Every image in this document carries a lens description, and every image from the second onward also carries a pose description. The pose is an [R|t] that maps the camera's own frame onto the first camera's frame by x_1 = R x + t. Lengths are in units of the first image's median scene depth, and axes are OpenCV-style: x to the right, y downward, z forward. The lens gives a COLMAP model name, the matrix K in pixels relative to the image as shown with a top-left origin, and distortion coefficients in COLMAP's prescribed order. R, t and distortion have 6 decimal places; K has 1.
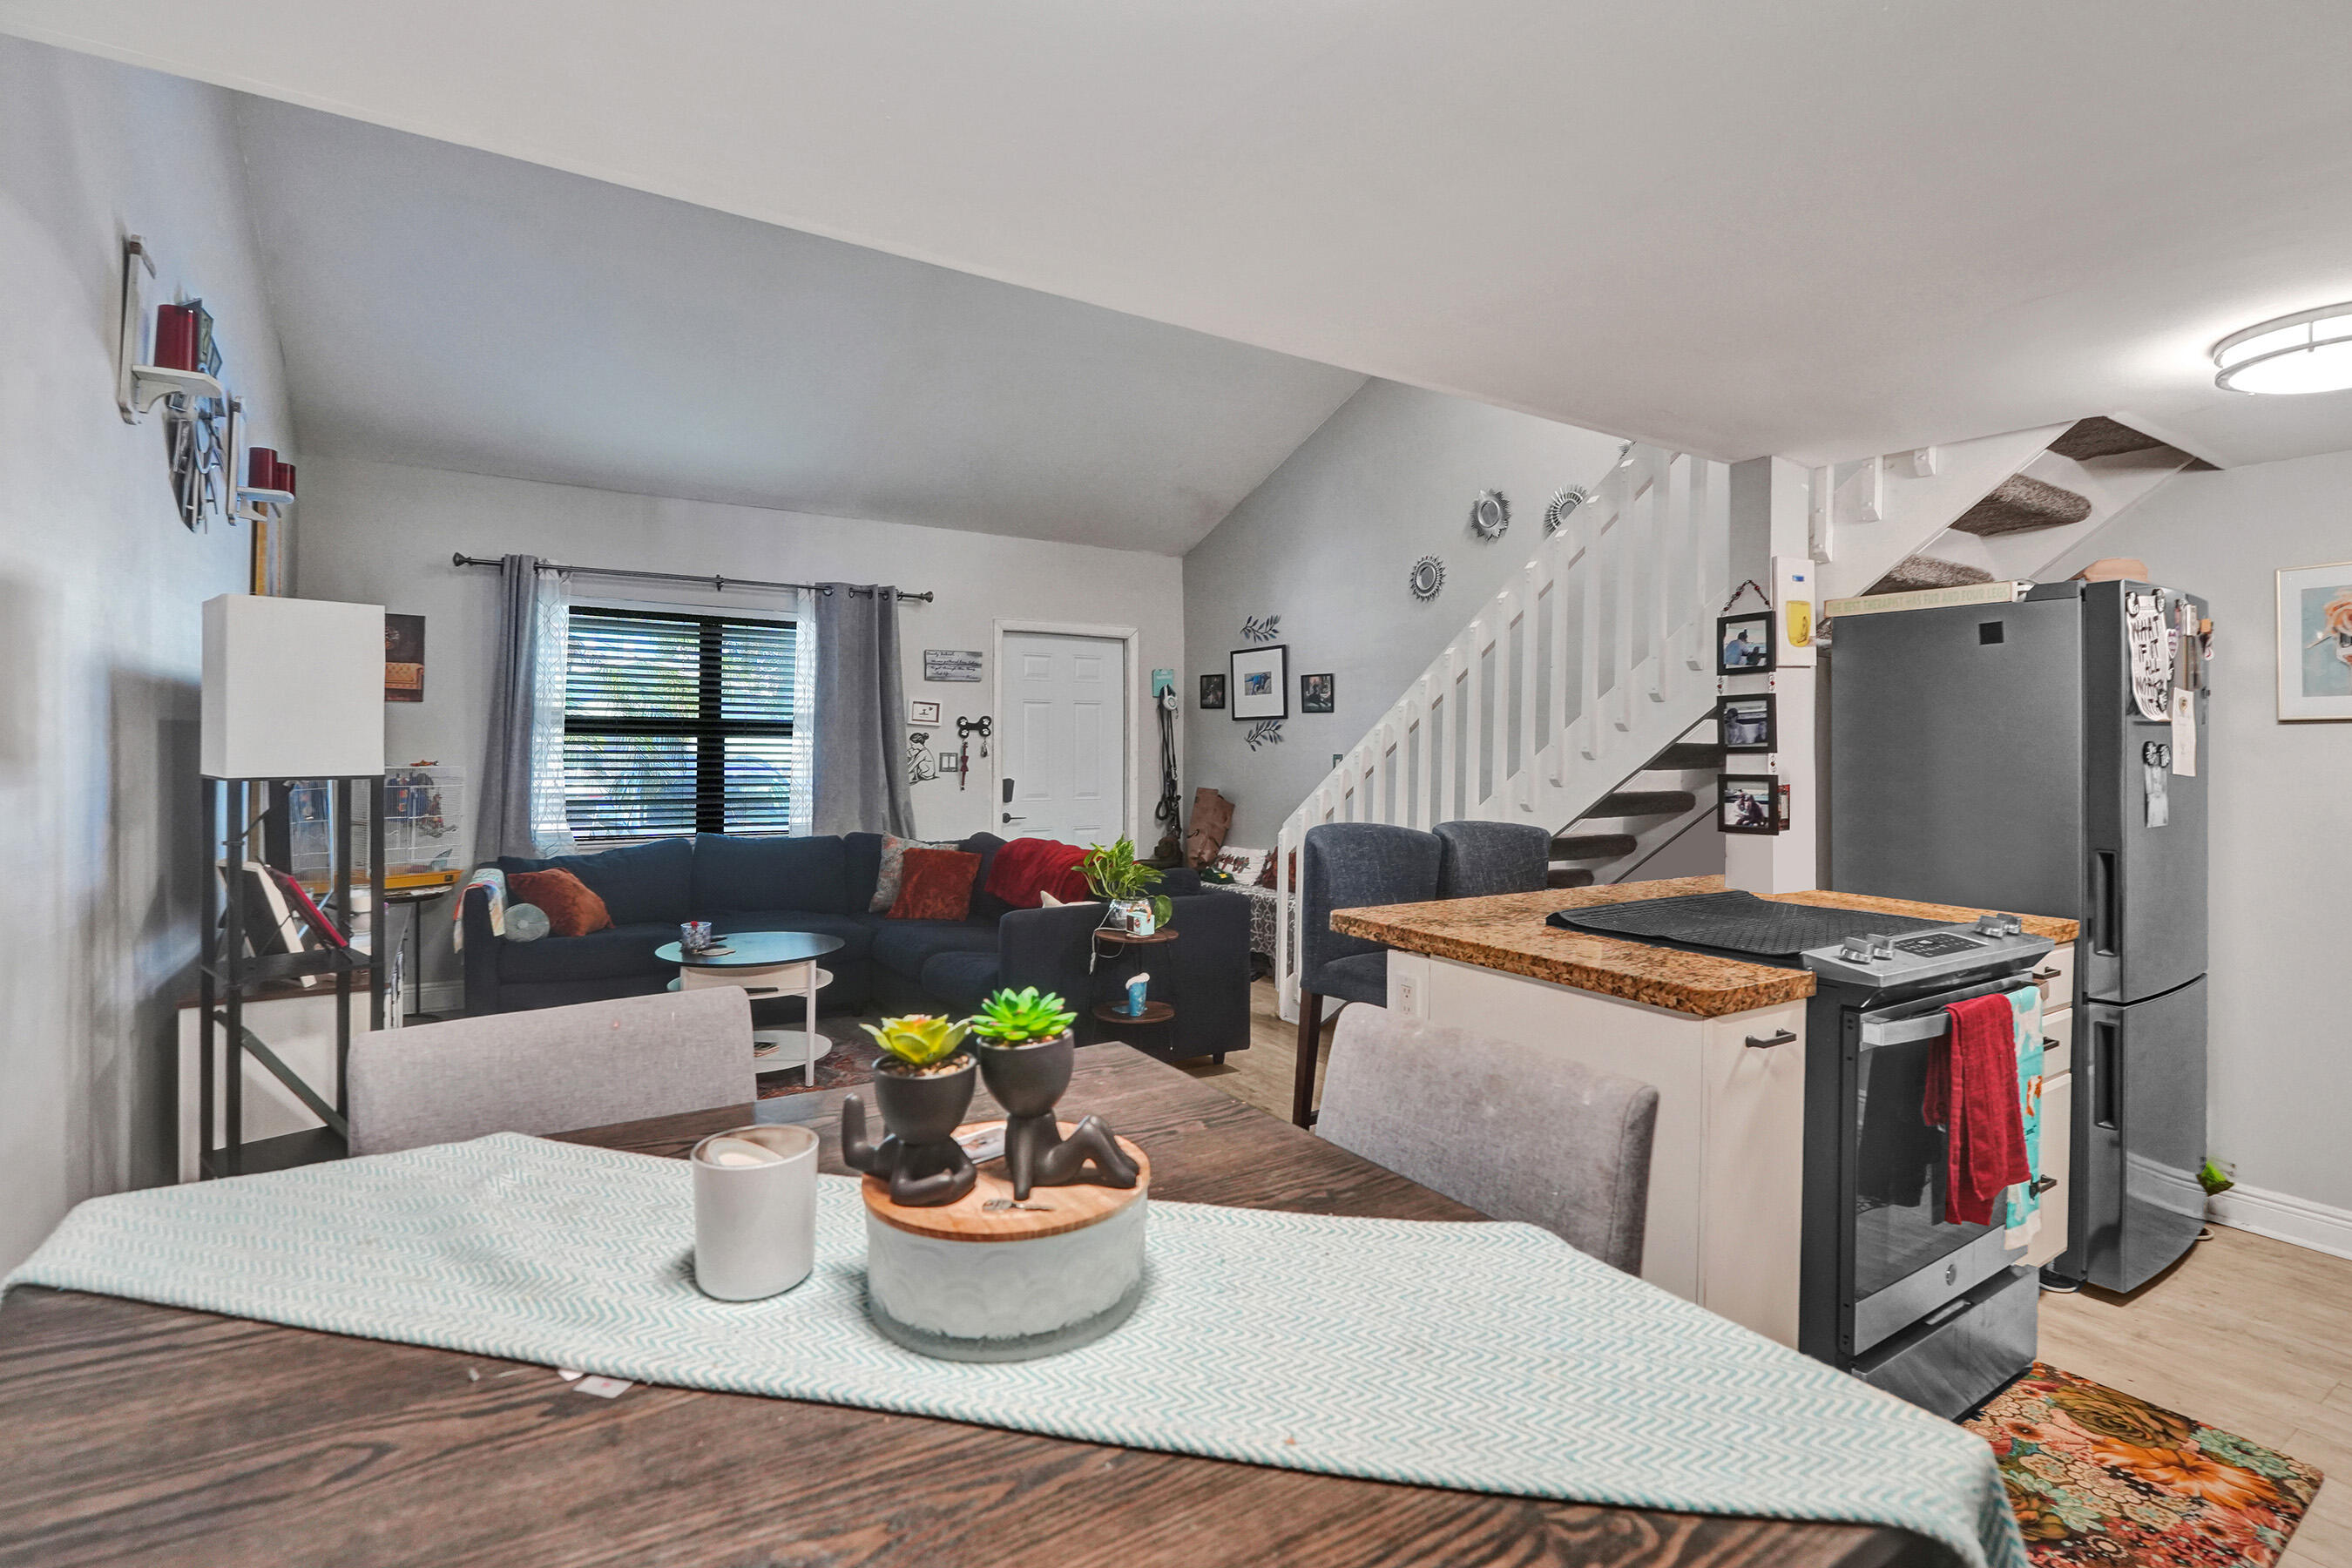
lens RADIAL K [[1100.6, 0, 1193.3], [0, 1100.6, 723.9], [0, 0, 1]] dist [-0.010058, 0.002075]
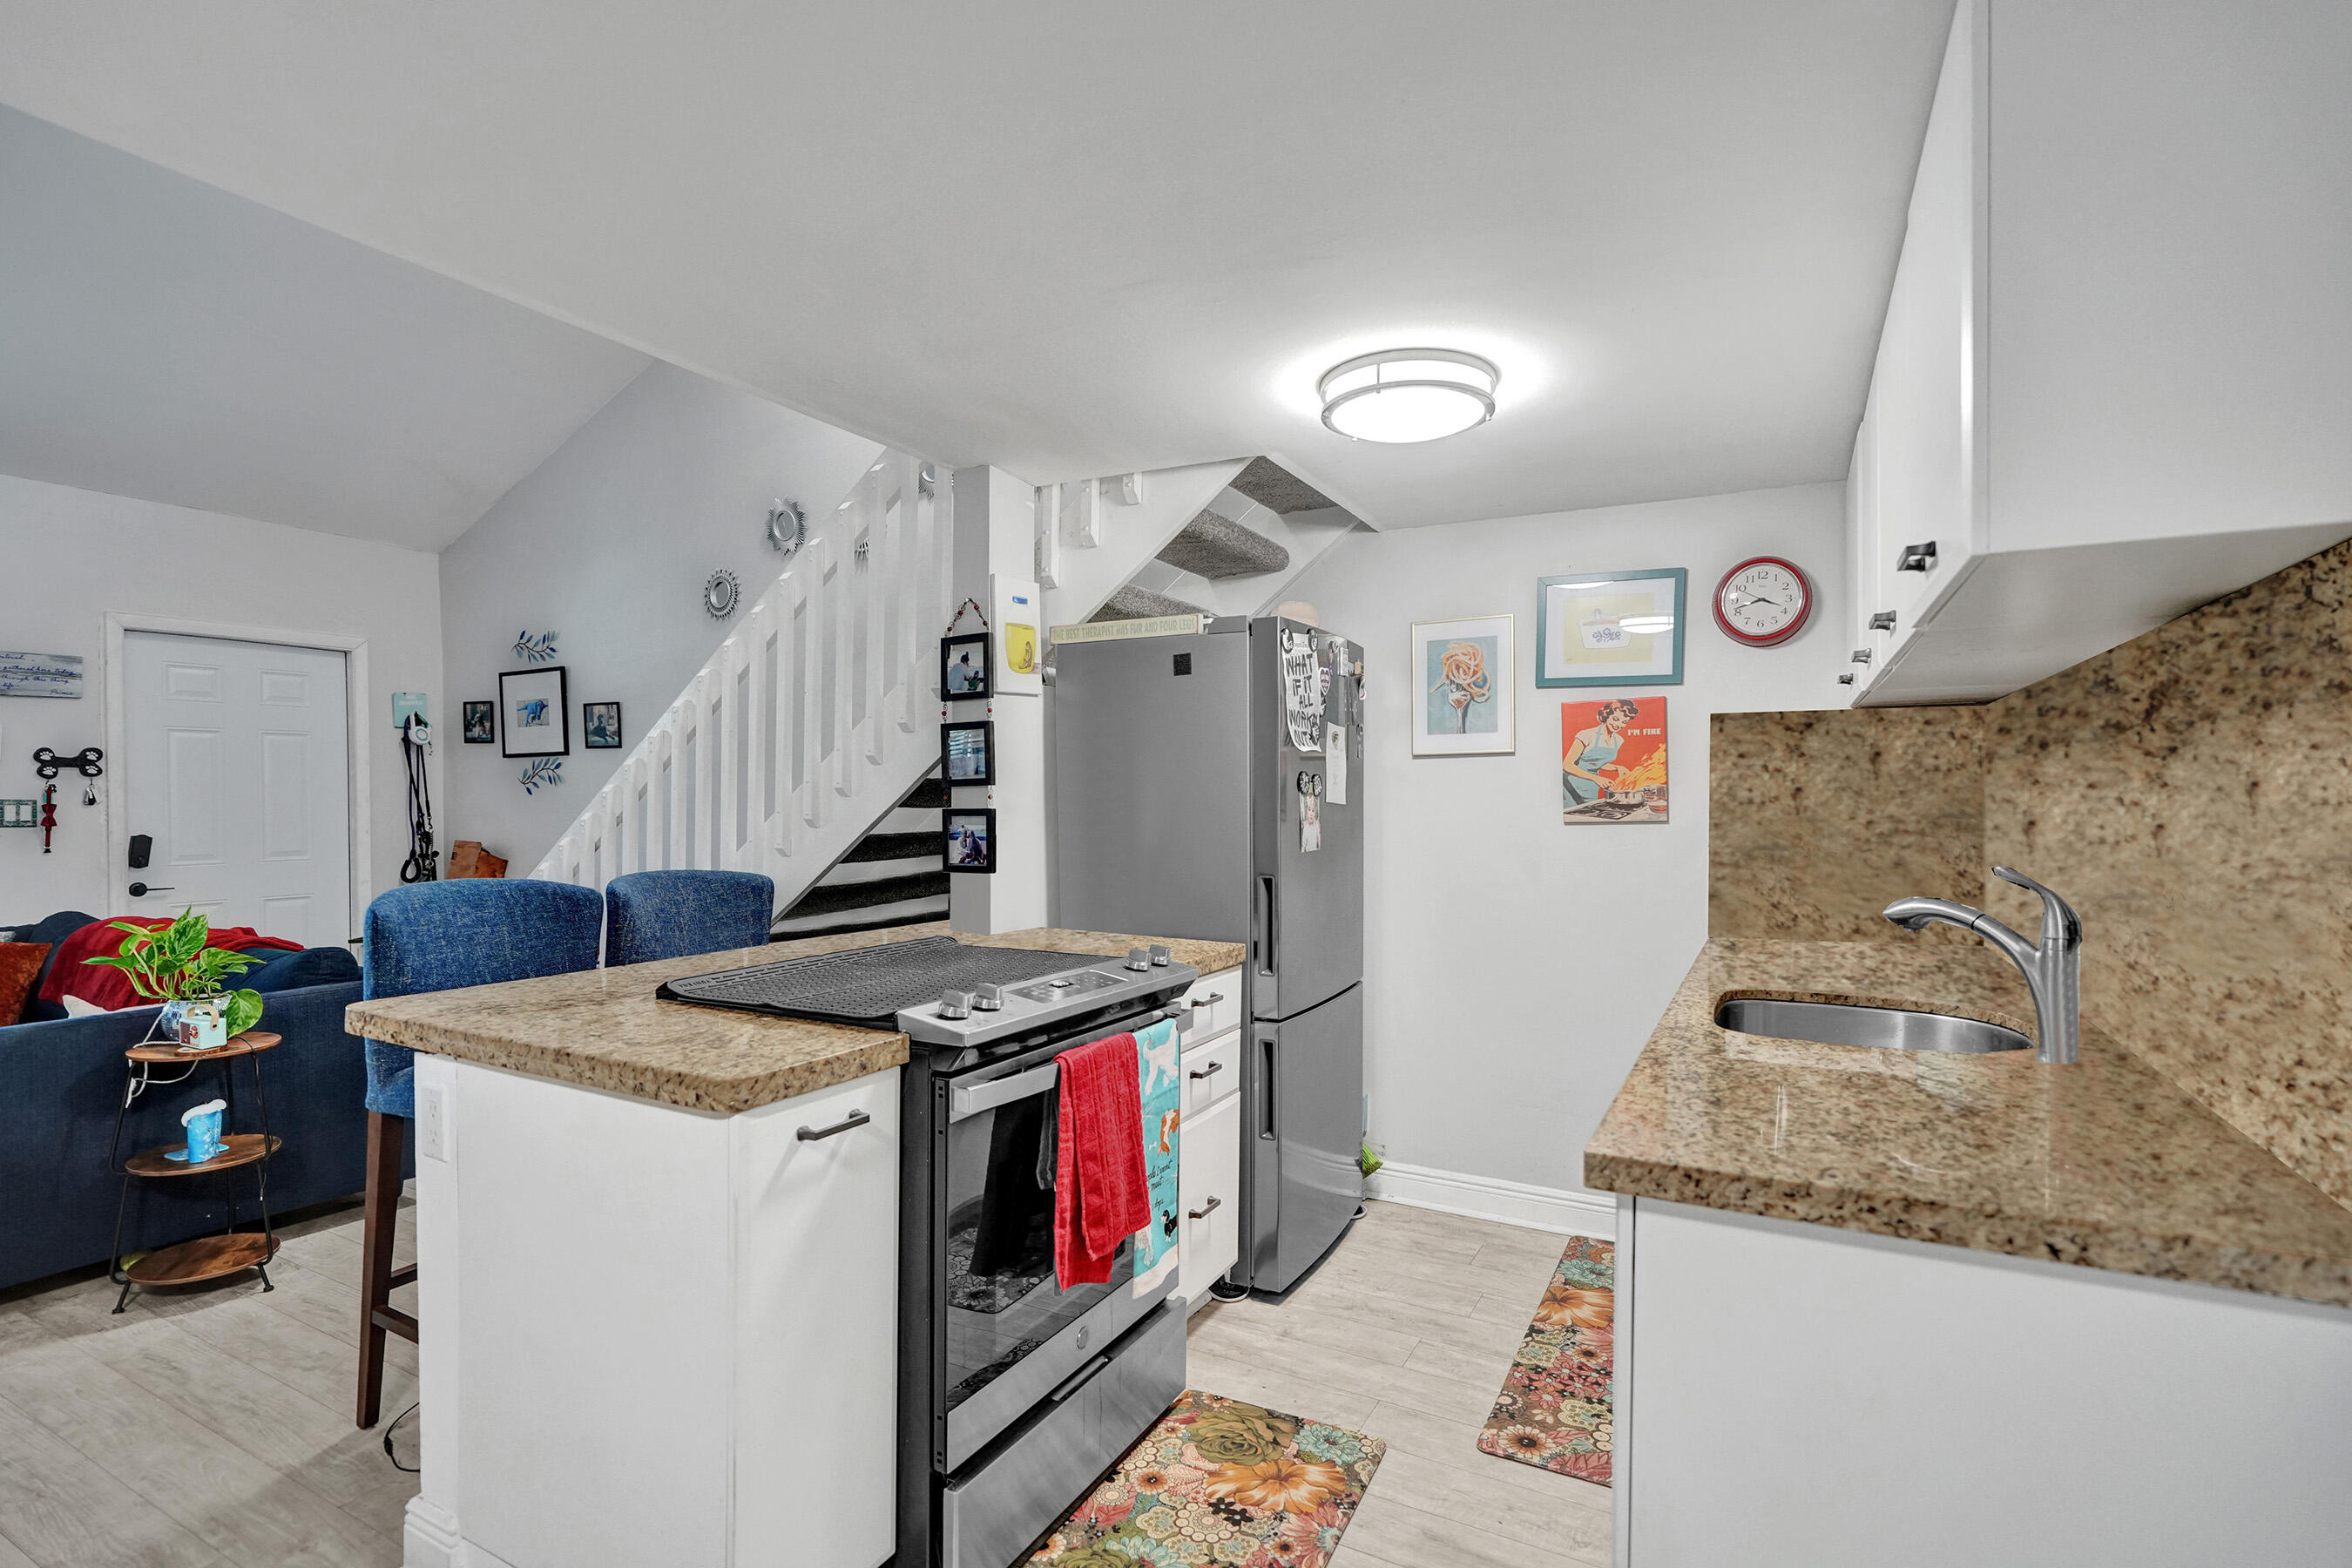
lens RADIAL K [[1100.6, 0, 1189.2], [0, 1100.6, 791.7], [0, 0, 1]] dist [-0.010058, 0.002075]
pose [[0.875076, -0.004875, 0.483961, 0.233227], [-0.004050, 0.999841, 0.017393, 0.015746], [-0.483968, -0.017180, 0.874917, 0.105556]]
